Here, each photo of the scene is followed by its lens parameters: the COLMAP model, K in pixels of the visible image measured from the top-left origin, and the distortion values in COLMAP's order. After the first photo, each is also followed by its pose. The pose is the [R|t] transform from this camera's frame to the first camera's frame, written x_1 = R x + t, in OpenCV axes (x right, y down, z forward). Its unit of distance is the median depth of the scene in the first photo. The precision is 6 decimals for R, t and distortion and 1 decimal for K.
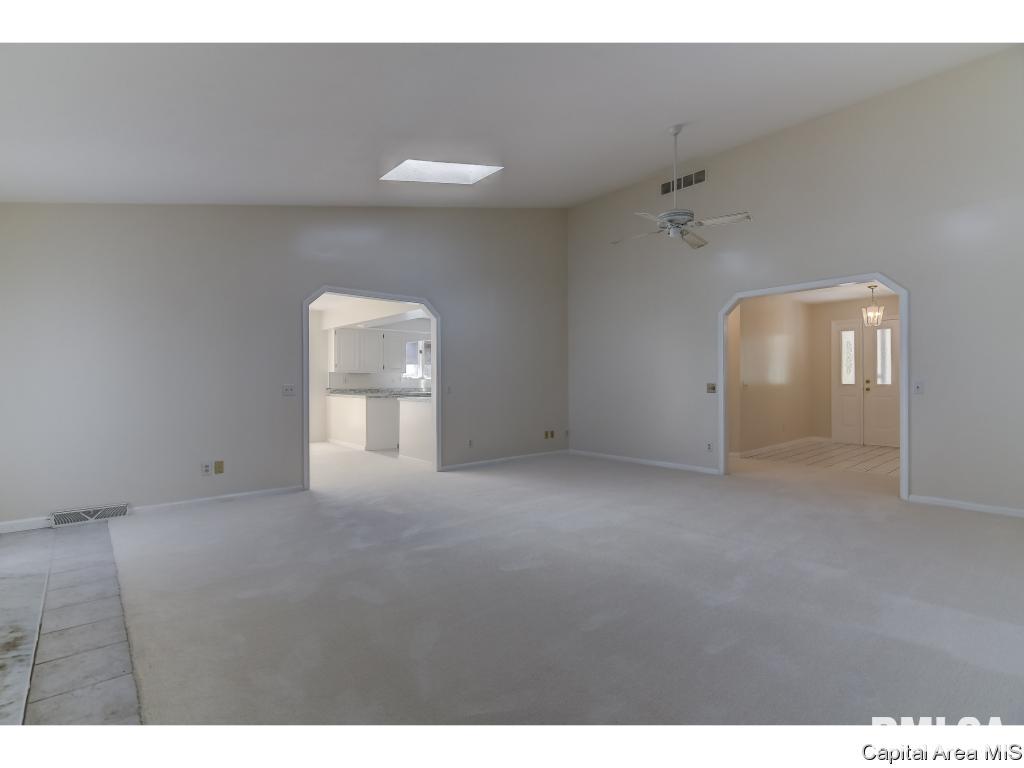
lens RADIAL K [[489.7, 0, 511.4], [0, 489.7, 382.0], [0, 0, 1]] dist [0.013915, 0.000308]
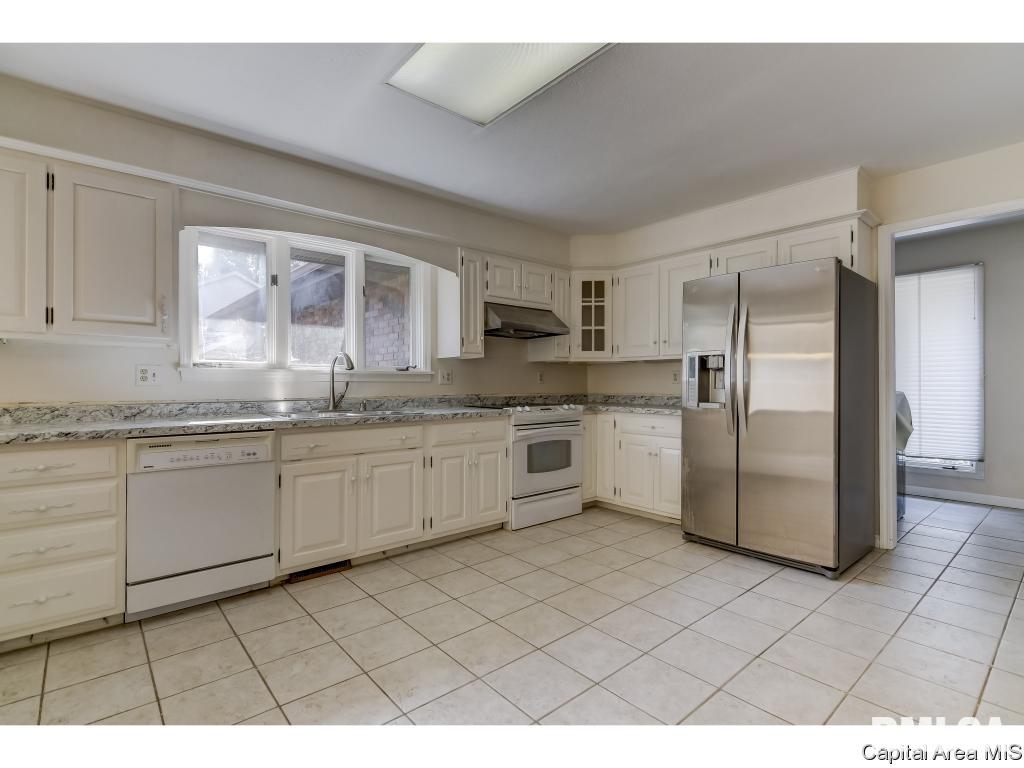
lens RADIAL K [[489.7, 0, 518.5], [0, 489.7, 383.1], [0, 0, 1]] dist [0.013915, 0.000308]
pose [[0.999950, -0.000848, -0.009973, -0.034345], [0.000835, 0.999999, -0.001260, 0.003167], [0.009974, 0.001251, 0.999949, 0.782408]]
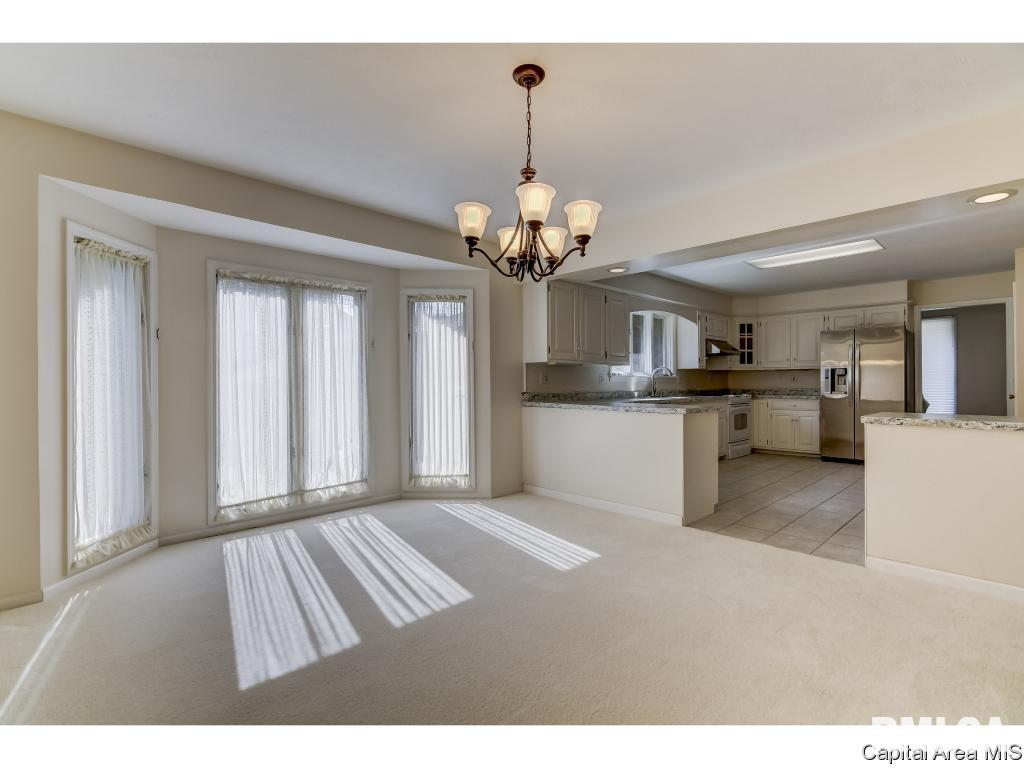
lens RADIAL K [[489.7, 0, 521.4], [0, 489.7, 383.8], [0, 0, 1]] dist [0.013915, 0.000308]
pose [[0.997946, -0.003187, 0.063984, -0.400596], [0.003102, 0.999994, 0.001421, 0.002732], [-0.063988, -0.001220, 0.997950, 0.452788]]
